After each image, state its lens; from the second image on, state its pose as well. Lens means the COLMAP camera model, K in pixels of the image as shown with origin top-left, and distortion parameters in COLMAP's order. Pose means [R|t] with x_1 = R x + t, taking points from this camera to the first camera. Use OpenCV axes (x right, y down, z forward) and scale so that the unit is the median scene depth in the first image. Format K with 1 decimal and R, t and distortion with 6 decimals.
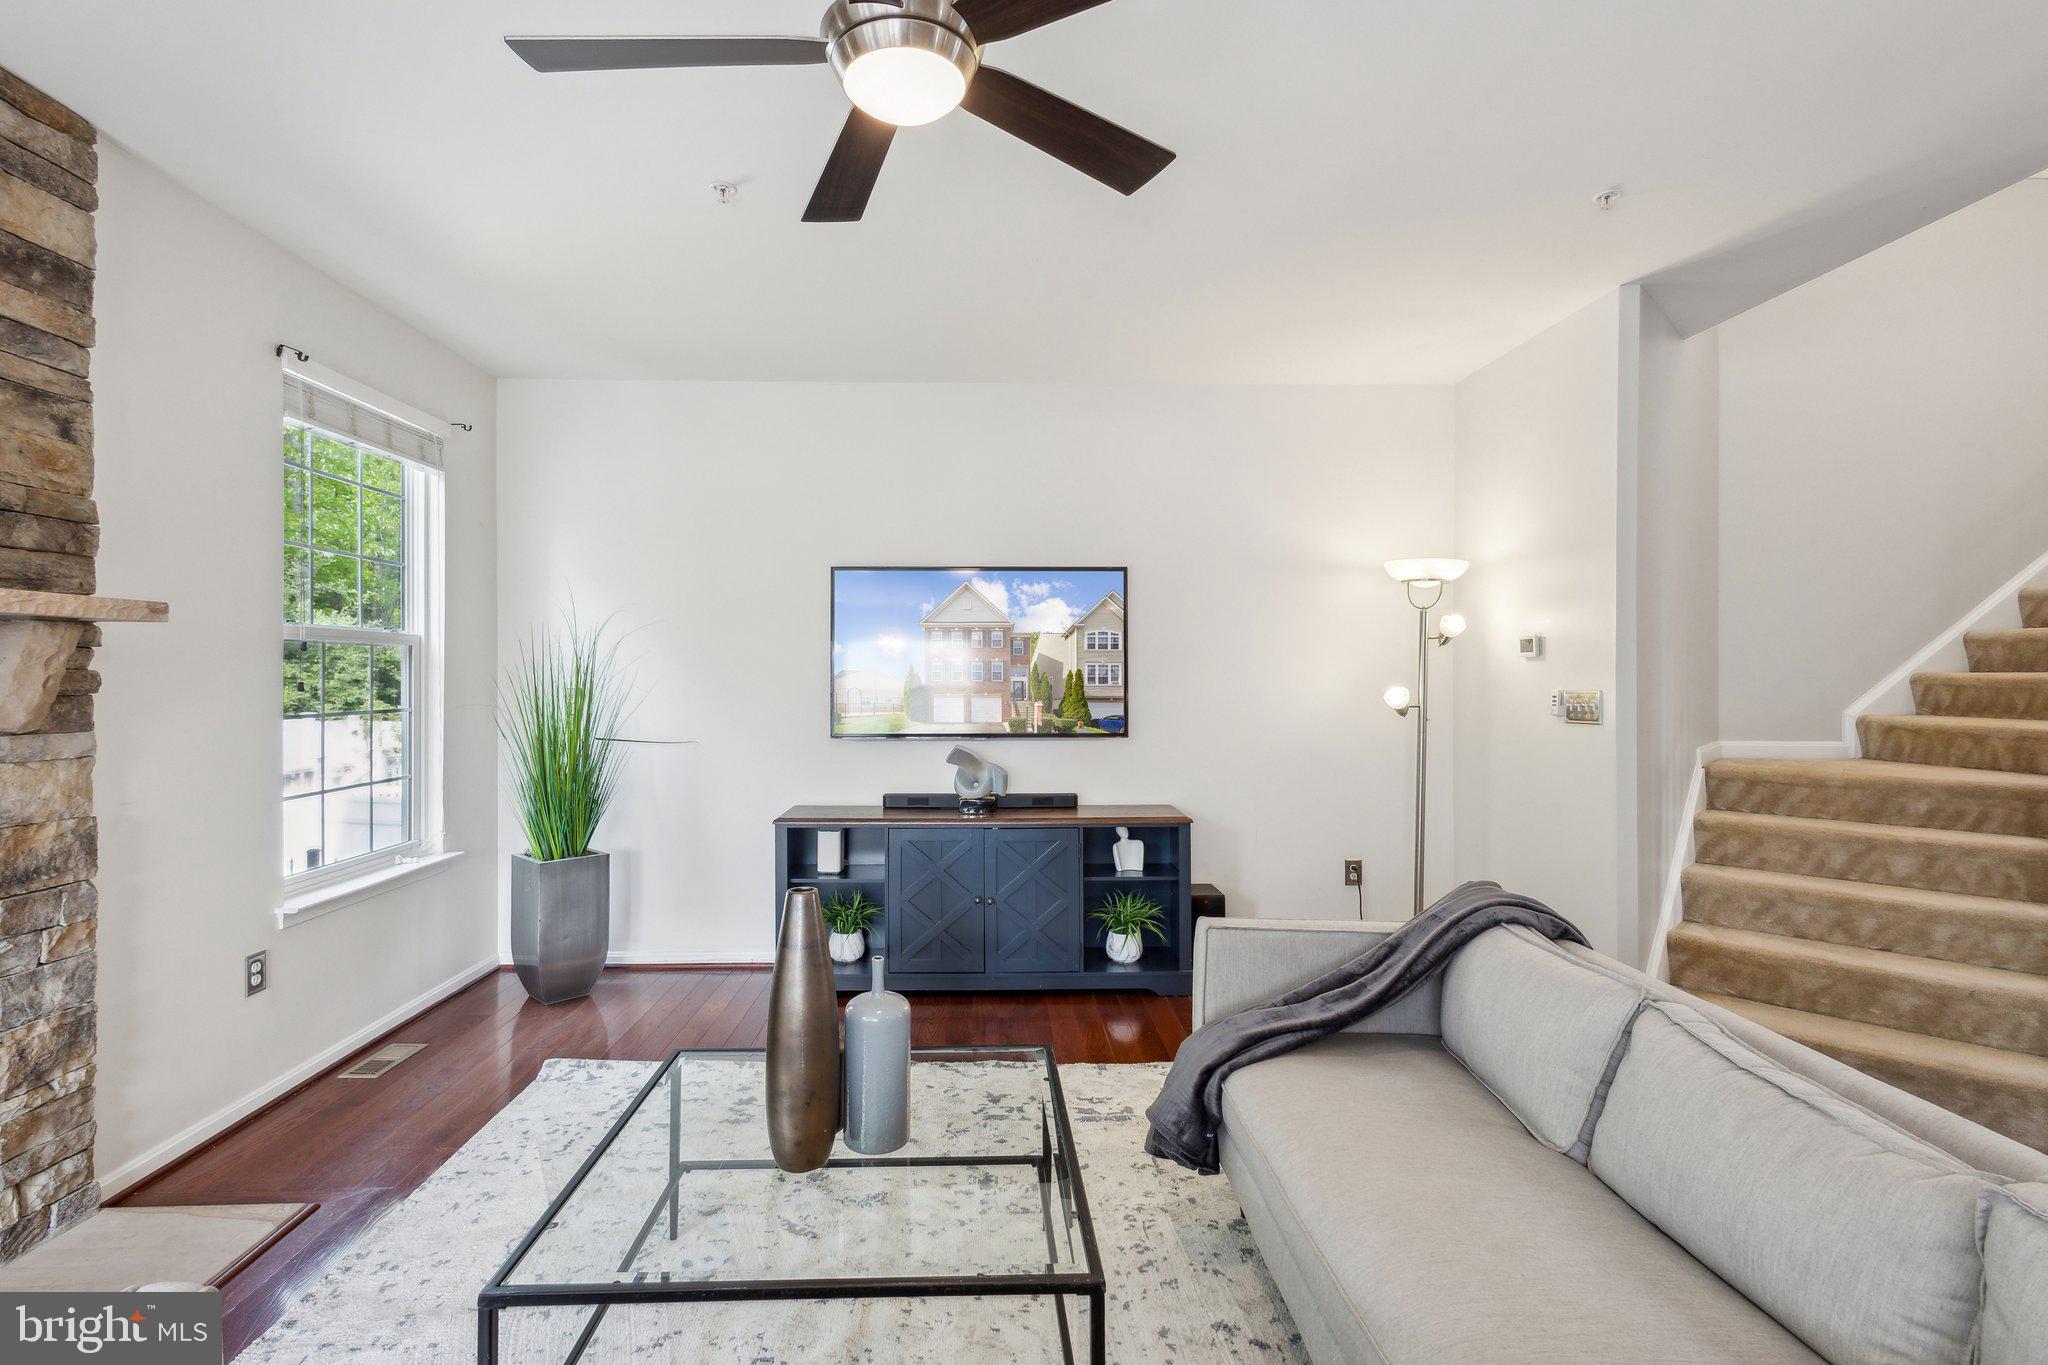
lens RADIAL K [[951.5, 0, 1014.2], [0, 951.5, 674.9], [0, 0, 1]] dist [-0.000881, -0.000352]
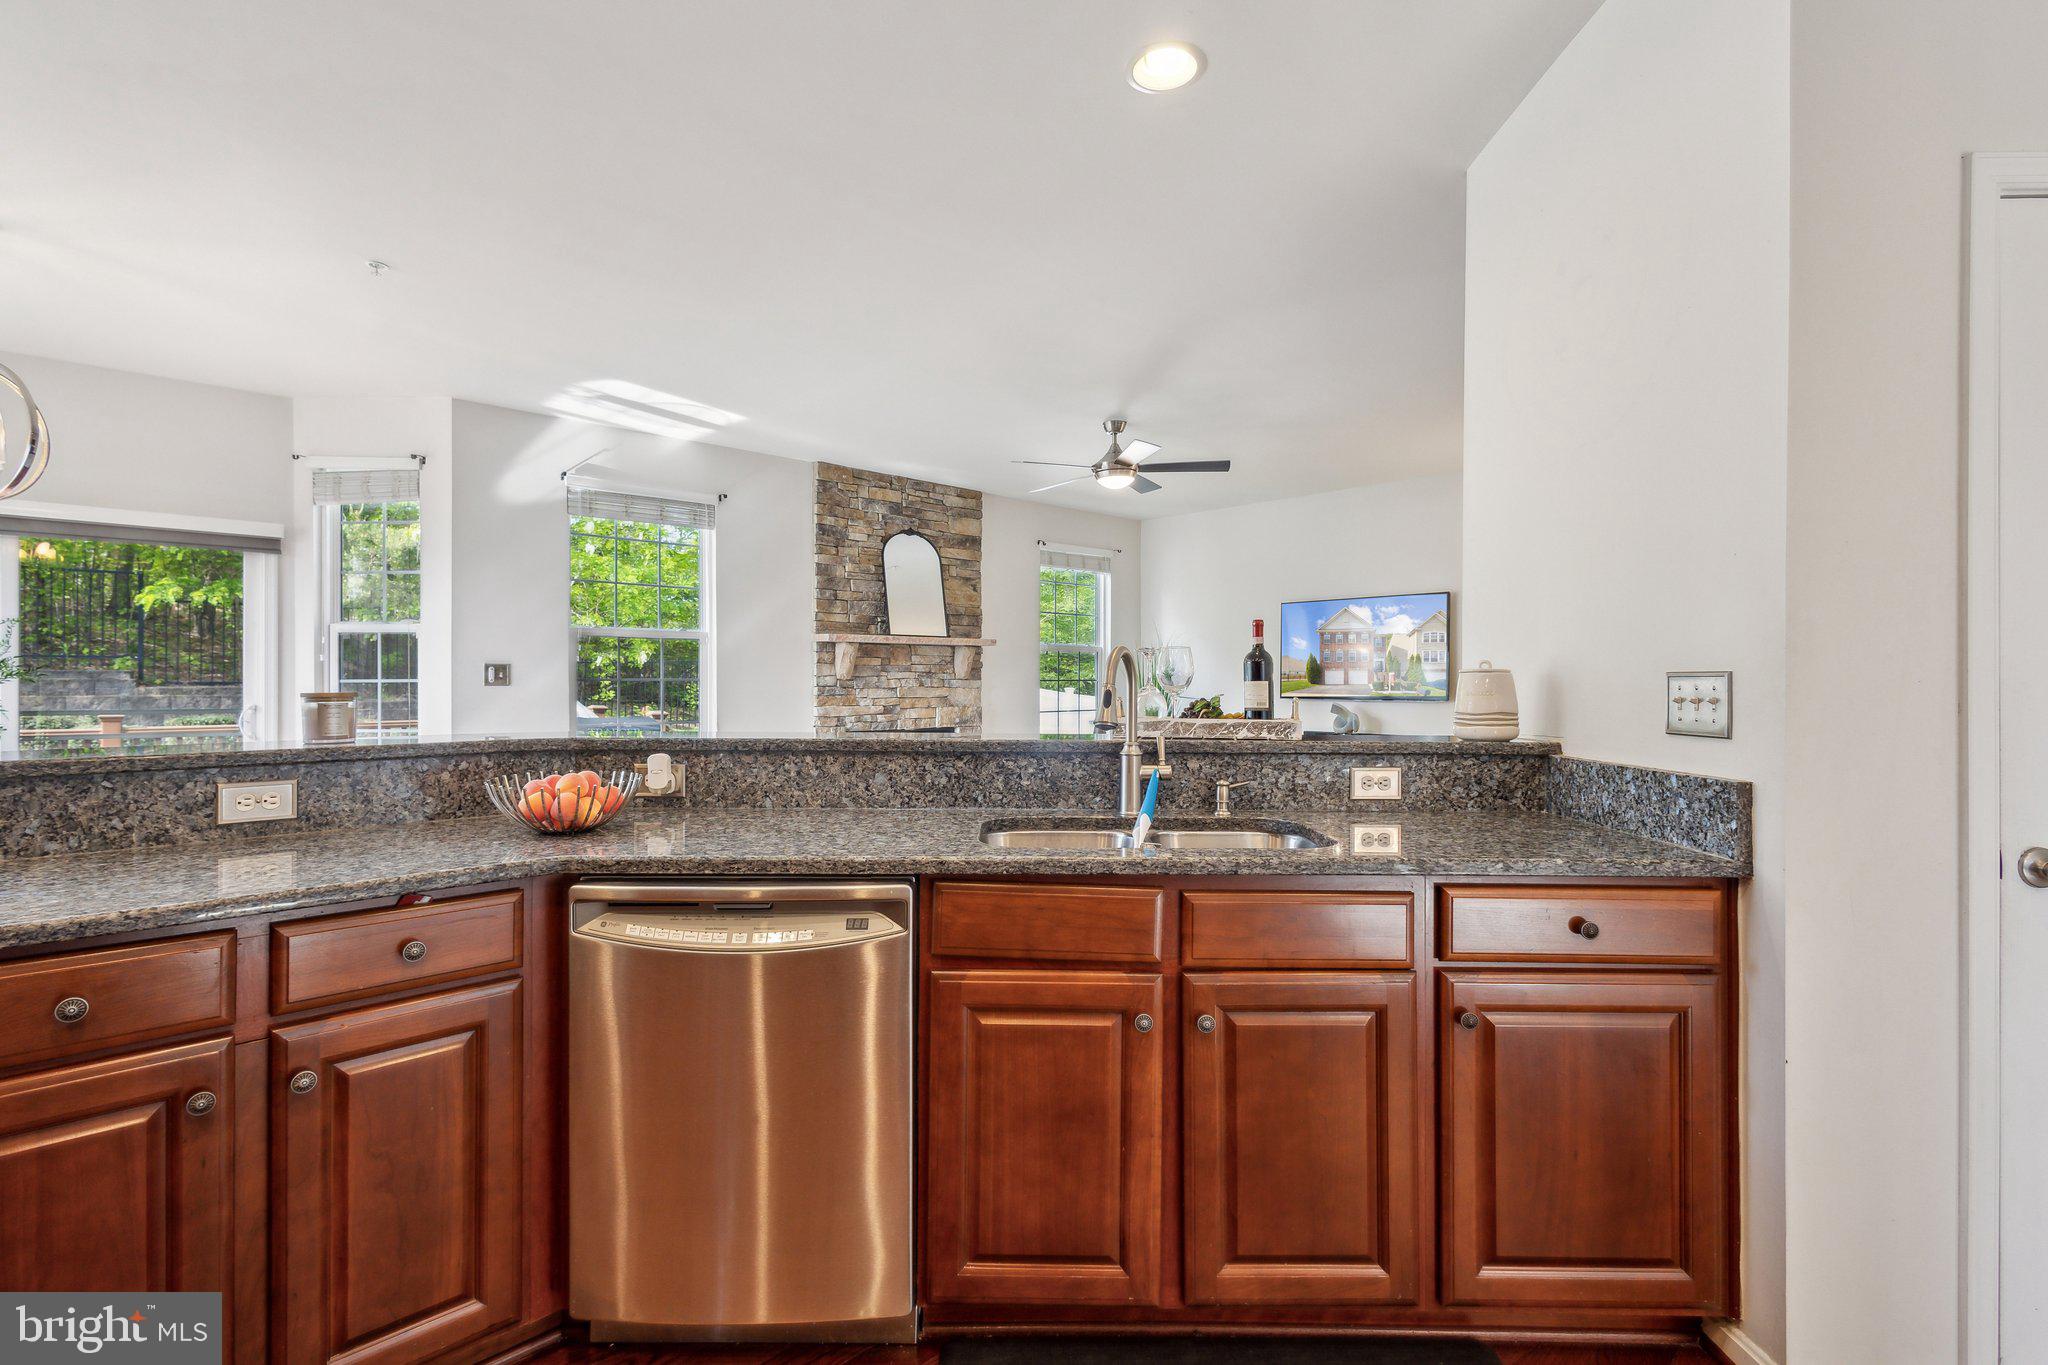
lens RADIAL K [[948.3, 0, 1024.0], [0, 948.3, 678.1], [0, 0, 1]] dist [0.010297, -0.000166]
pose [[0.663895, -0.000053, -0.747825, 1.544202], [-0.000507, 1.000000, -0.000522, 0.054433], [0.747825, 0.000726, 0.663895, -1.034245]]
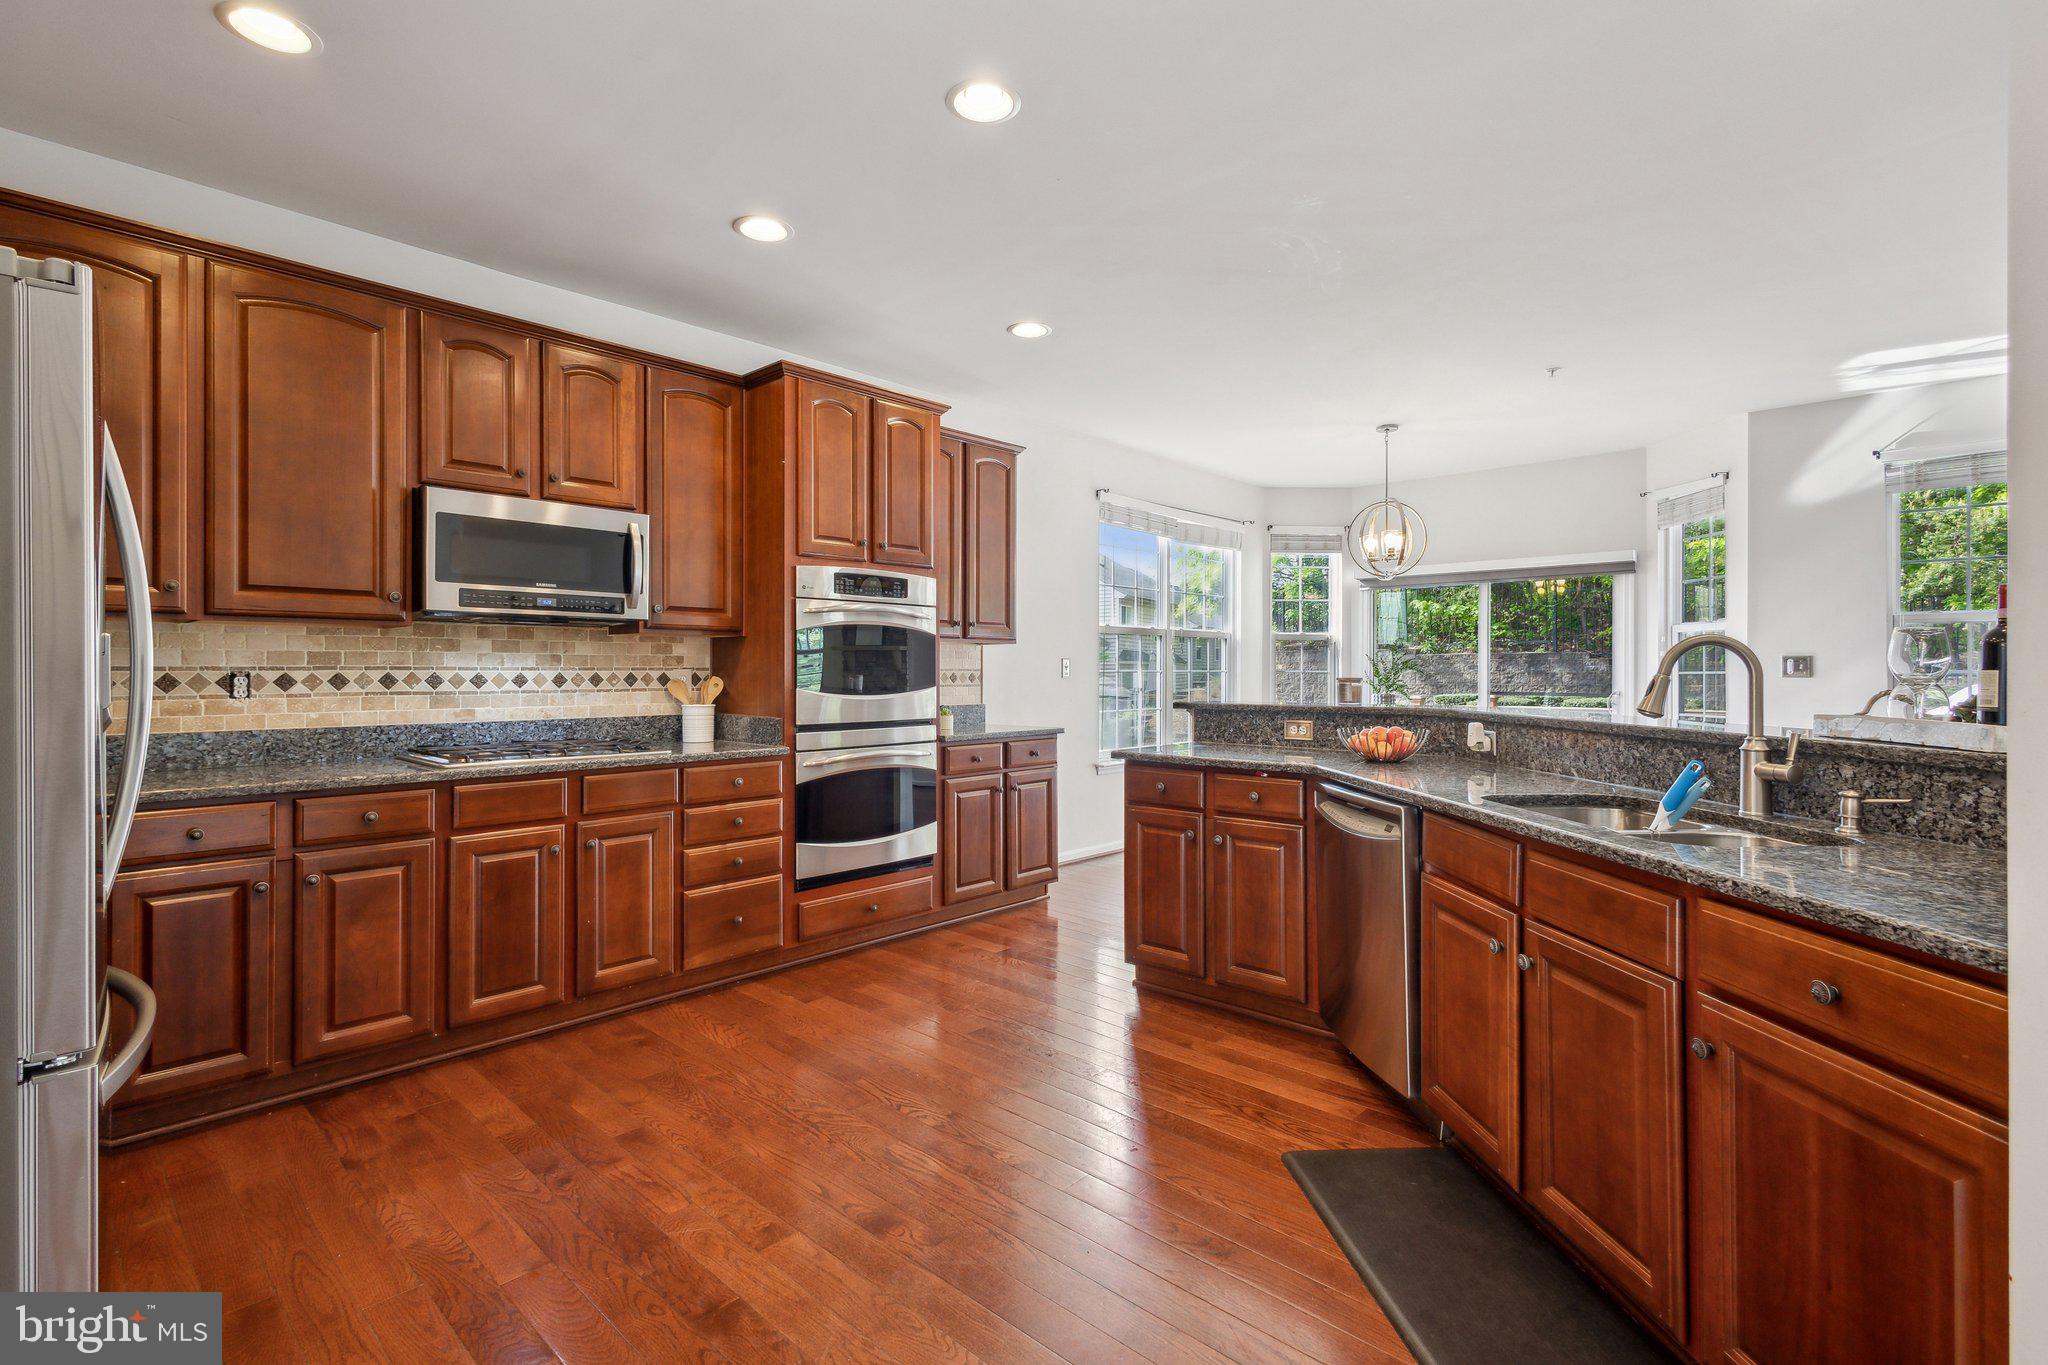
lens RADIAL K [[948.3, 0, 1024.0], [0, 948.3, 678.1], [0, 0, 1]] dist [0.010297, -0.000166]
pose [[-0.699967, 0.005135, -0.714157, 2.003352], [0.000637, 0.999978, 0.006566, 0.057057], [0.714175, 0.004141, -0.699955, -0.194567]]
